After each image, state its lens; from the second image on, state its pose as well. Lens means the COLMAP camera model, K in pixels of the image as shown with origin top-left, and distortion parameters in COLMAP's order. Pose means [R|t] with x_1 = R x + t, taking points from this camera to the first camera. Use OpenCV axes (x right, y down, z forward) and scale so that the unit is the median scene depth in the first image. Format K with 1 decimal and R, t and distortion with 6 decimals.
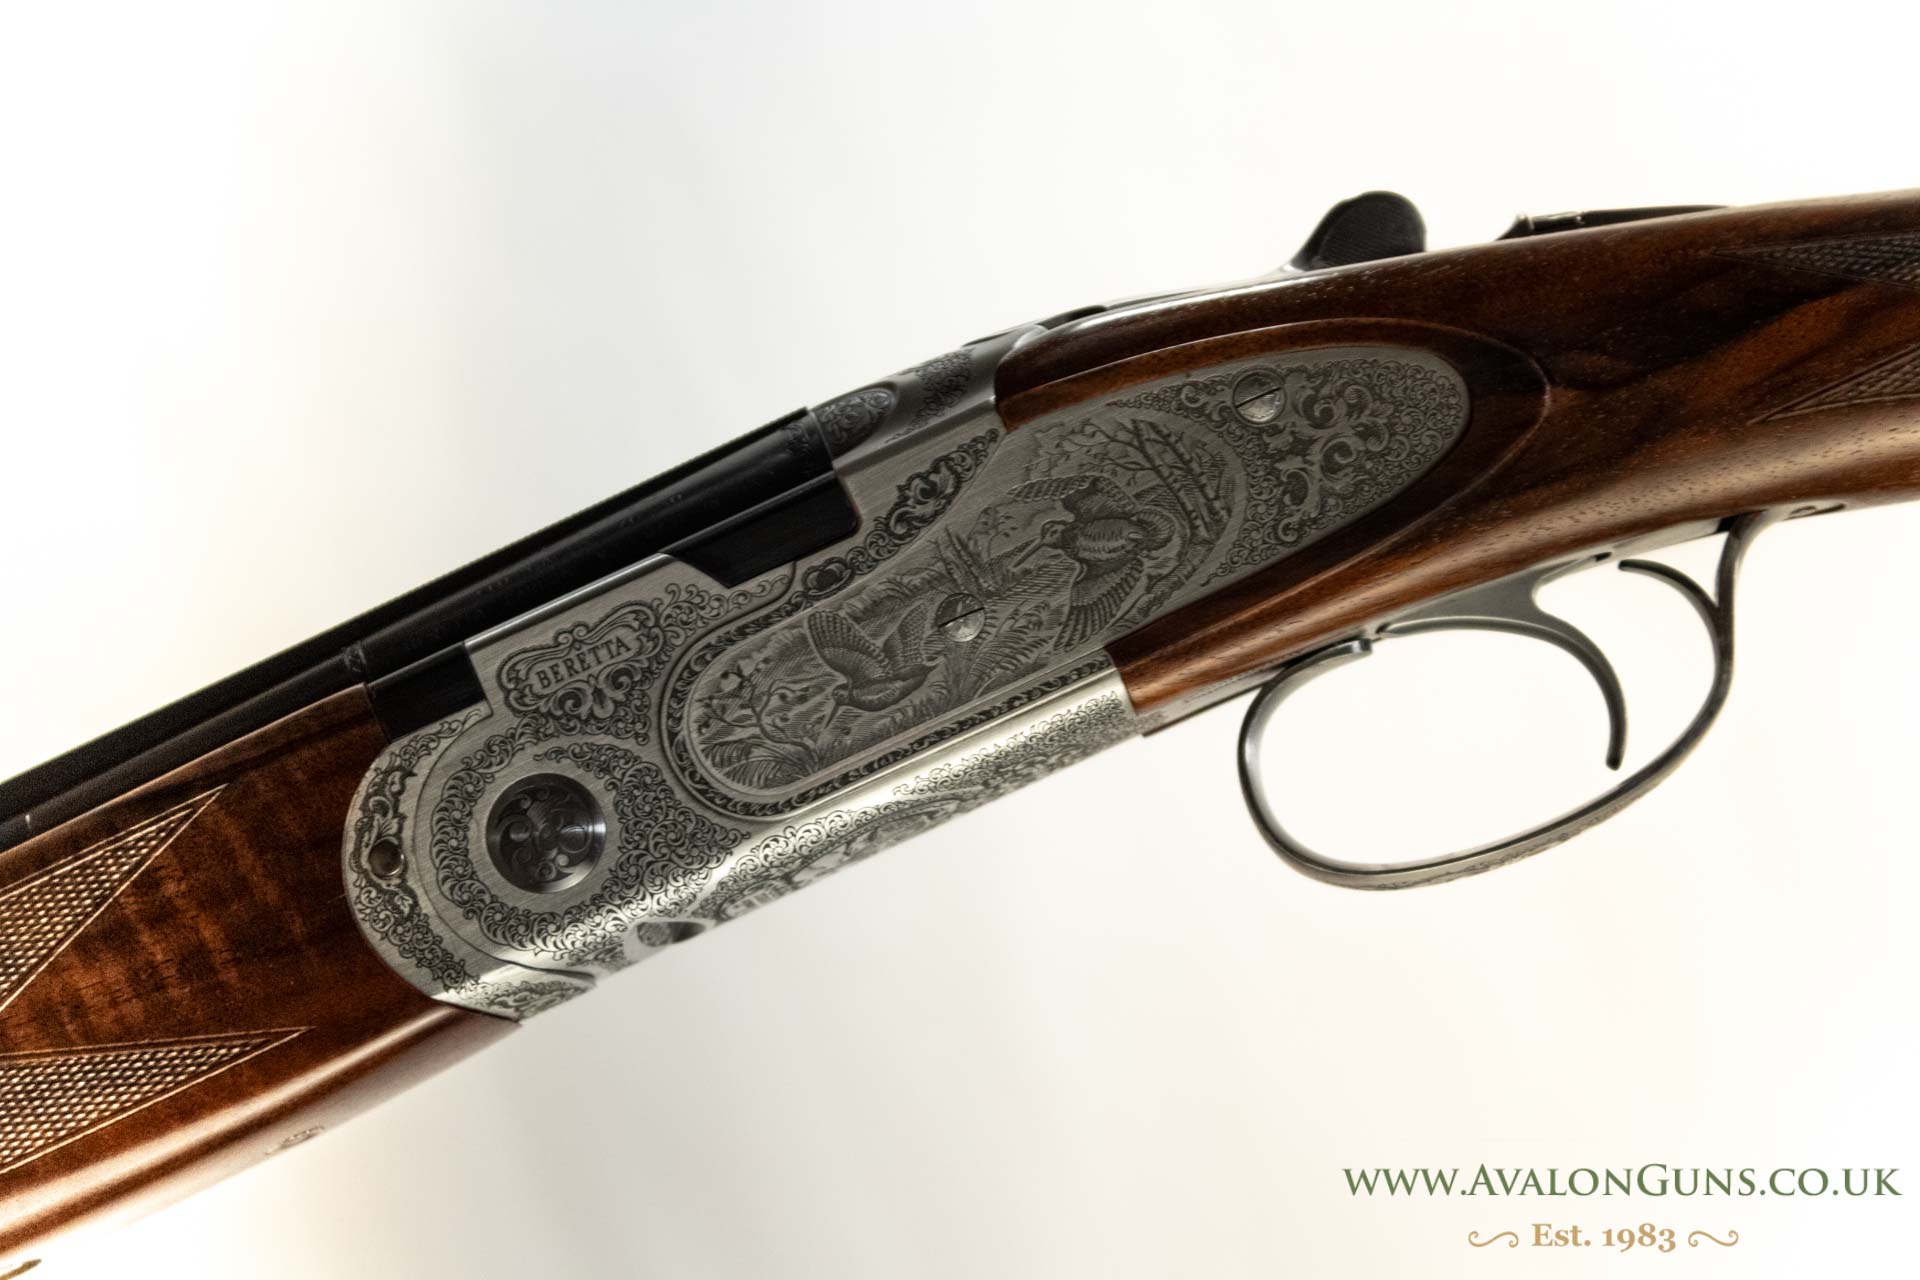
lens RADIAL K [[4899.9, 0, 962.2], [0, 4899.9, 640.0], [0, 0, 1]] dist [0.108993, 0.000000]
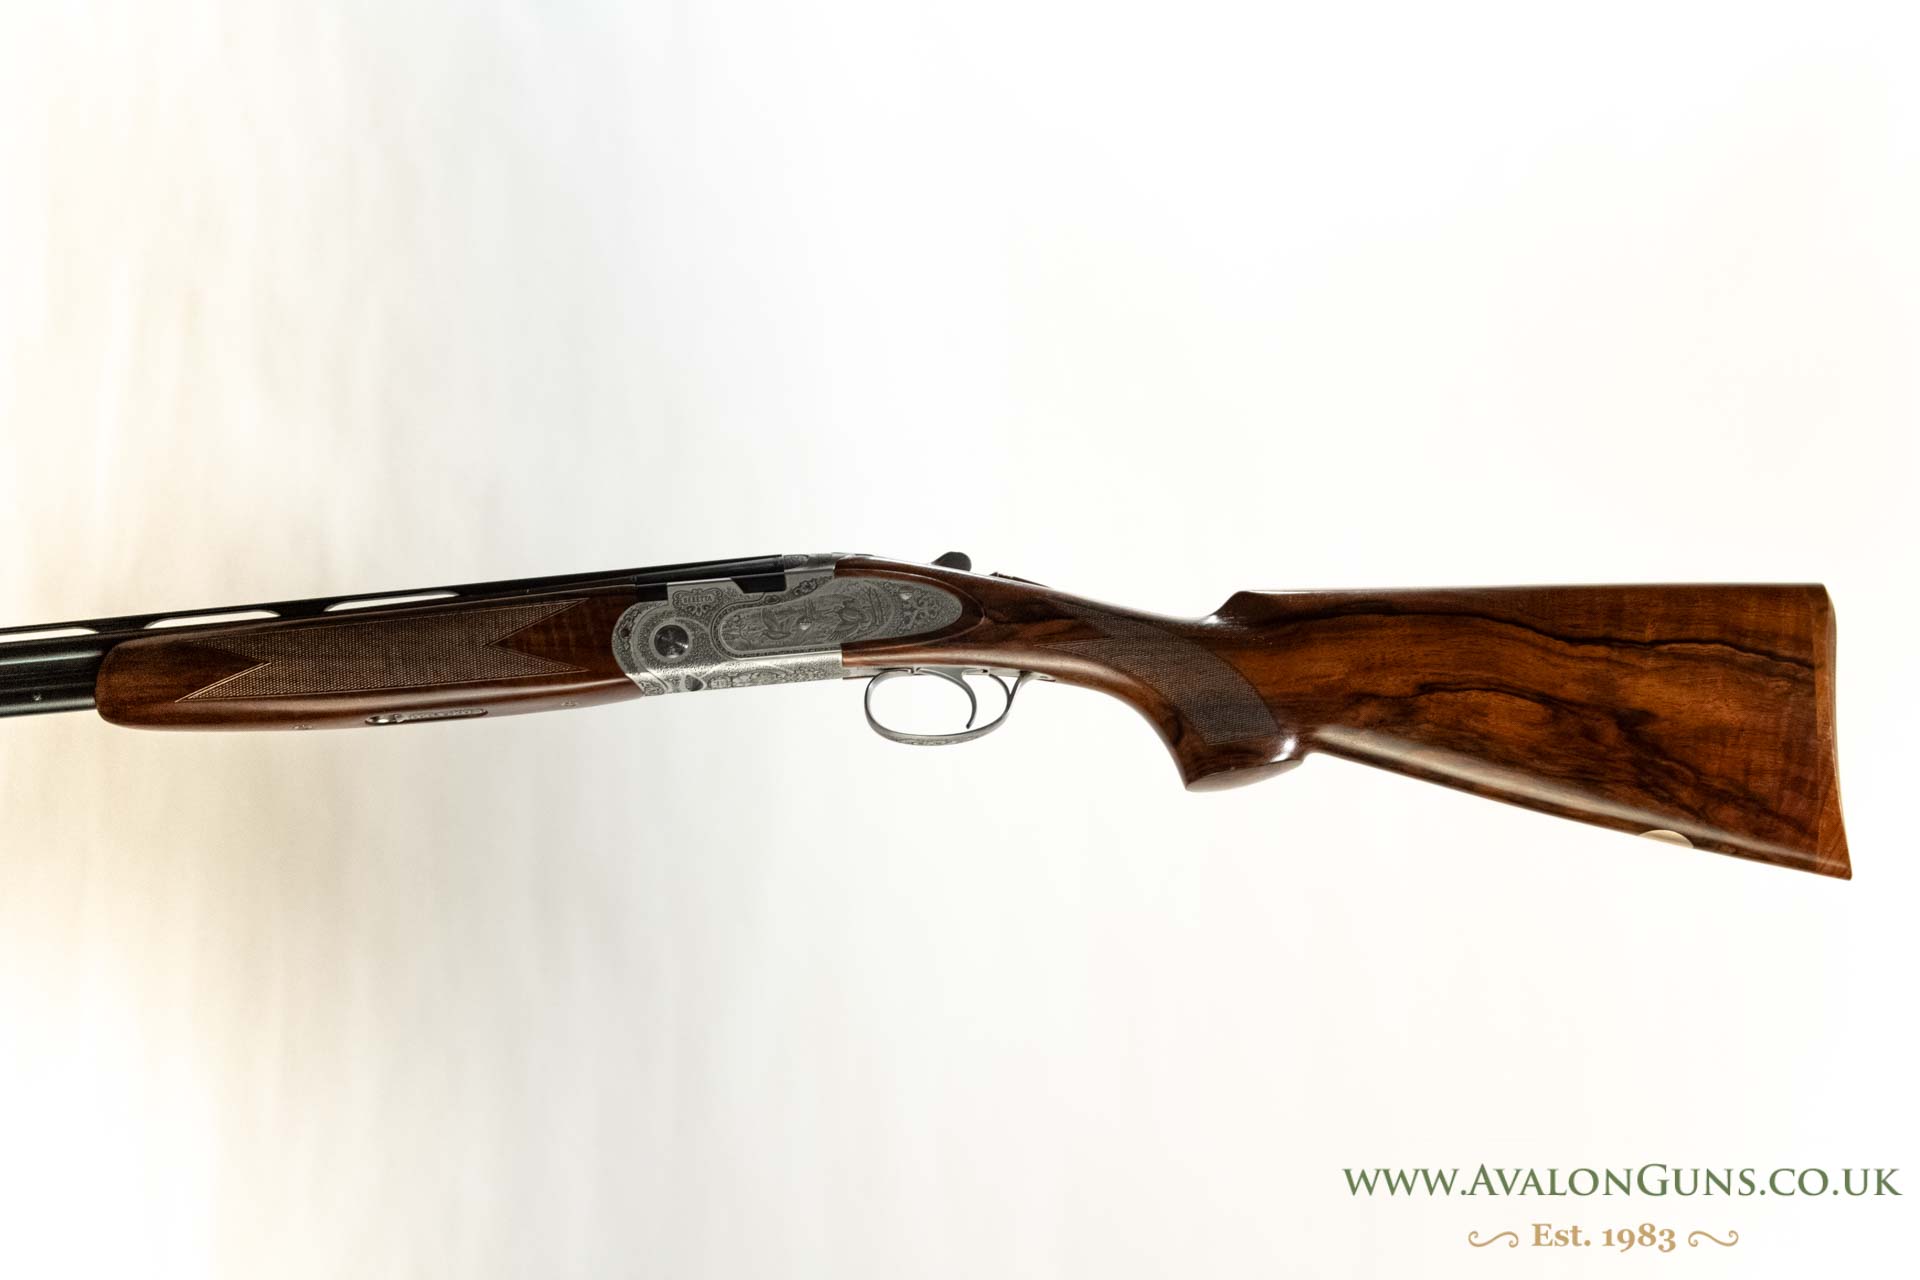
lens RADIAL K [[4267.4, 0, 959.7], [0, 4267.4, 638.6], [0, 0, 1]] dist [0.046429, 0.000000]
pose [[0.941887, 0.335537, 0.016231, 0.058194], [-0.332398, 0.937886, -0.099408, 0.270886], [-0.048578, 0.088236, 0.994914, -2.027123]]
